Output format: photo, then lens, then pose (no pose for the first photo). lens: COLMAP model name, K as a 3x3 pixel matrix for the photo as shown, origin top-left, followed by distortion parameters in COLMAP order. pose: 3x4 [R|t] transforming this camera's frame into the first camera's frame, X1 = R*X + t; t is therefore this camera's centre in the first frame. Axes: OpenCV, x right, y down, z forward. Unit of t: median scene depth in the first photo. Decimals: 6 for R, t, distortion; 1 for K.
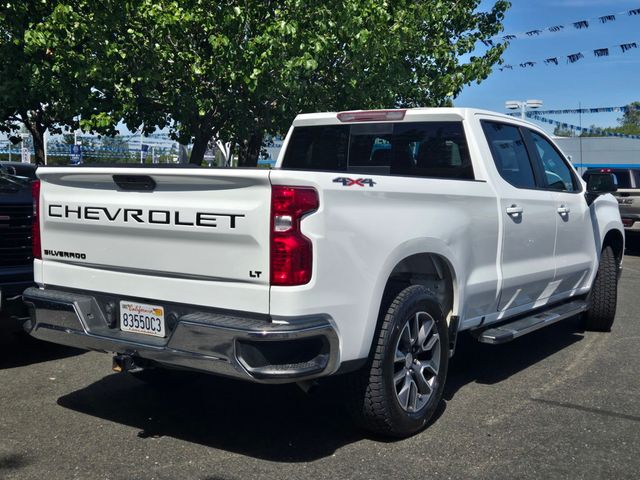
lens RADIAL K [[481.3, 0, 316.8], [0, 481.3, 253.9], [0, 0, 1]] dist [0.094343, -0.003691]
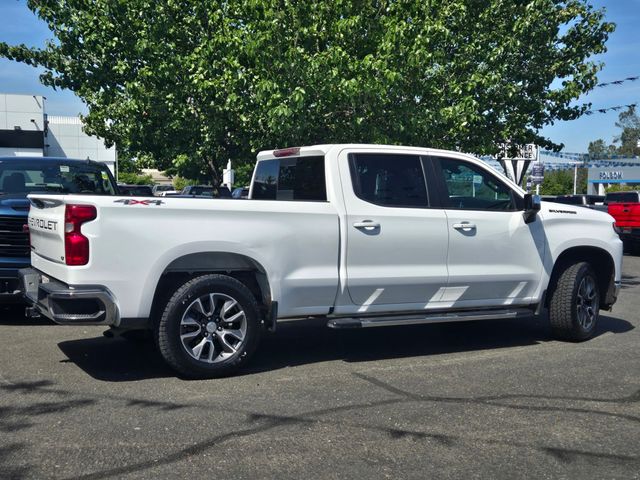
lens RADIAL K [[438.6, 0, 320.0], [0, 438.6, 240.0], [0, 0, 1]] dist [0.038944, -0.004020]
pose [[0.962926, 0.015740, -0.269307, 0.837756], [-0.032523, 0.997788, -0.057970, 0.029085], [0.267799, 0.064580, 0.961308, -0.166230]]
